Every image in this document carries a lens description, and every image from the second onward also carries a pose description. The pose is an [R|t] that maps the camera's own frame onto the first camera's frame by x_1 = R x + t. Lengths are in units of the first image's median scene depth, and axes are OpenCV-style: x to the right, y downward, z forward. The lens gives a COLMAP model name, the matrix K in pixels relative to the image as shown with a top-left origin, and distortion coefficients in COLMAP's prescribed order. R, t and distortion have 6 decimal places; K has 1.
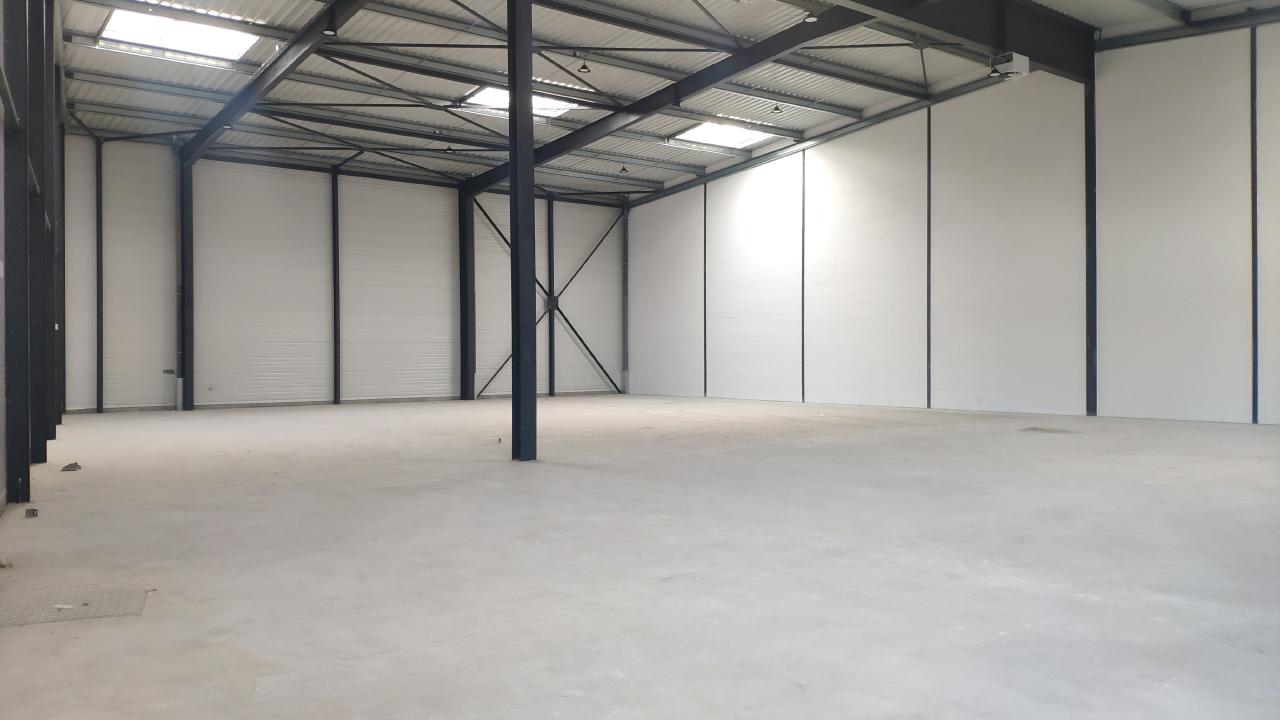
lens RADIAL K [[966.3, 0, 640.0], [0, 966.3, 360.0], [0, 0, 1]] dist [0.033935, -0.003155]
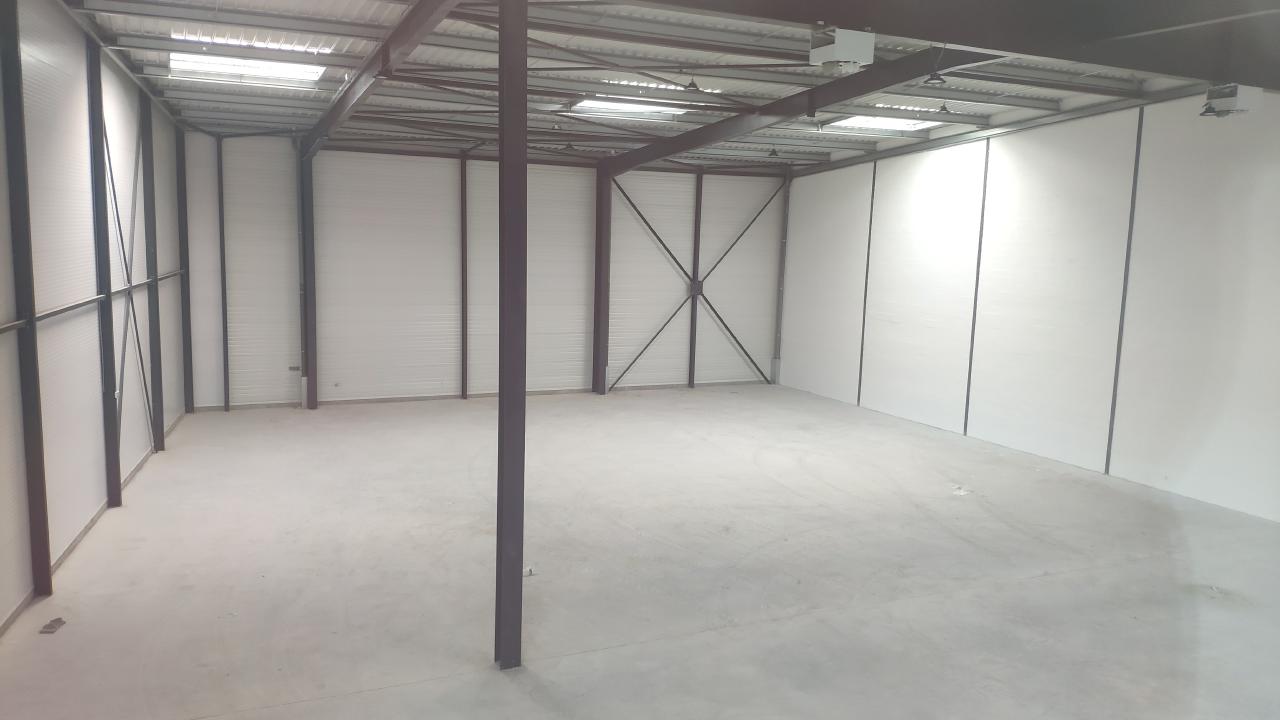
lens RADIAL K [[969.8, 0, 646.2], [0, 969.8, 379.5], [0, 0, 1]] dist [0.064139, -0.000063]
pose [[0.974045, 0.070985, -0.214935, 0.078471], [-0.037846, 0.987261, 0.154544, -0.131509], [0.223167, -0.142398, 0.964323, 0.095151]]
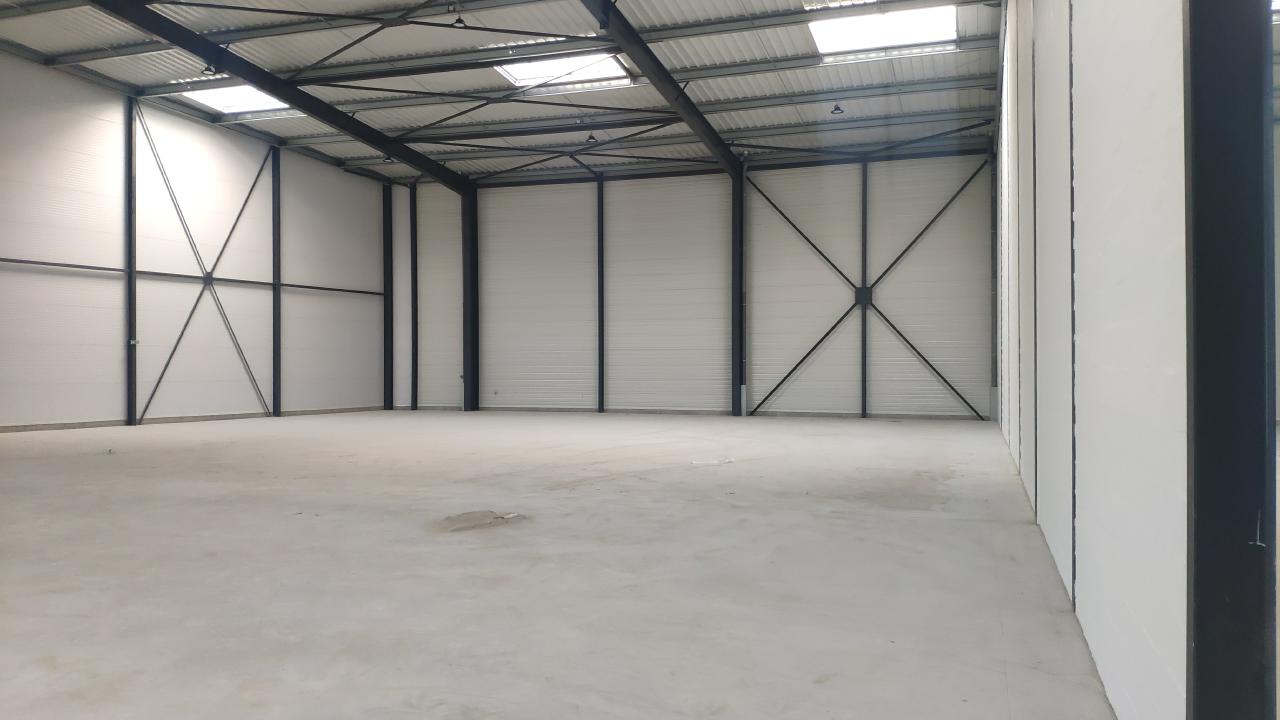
lens RADIAL K [[1003.3, 0, 640.0], [0, 1003.3, 360.0], [0, 0, 1]] dist [0.310305, -0.001205]
pose [[0.523998, -0.000225, -0.851719, 0.588648], [-0.006732, 0.999968, -0.004405, -0.004248], [0.851693, 0.008042, 0.523980, 0.487975]]
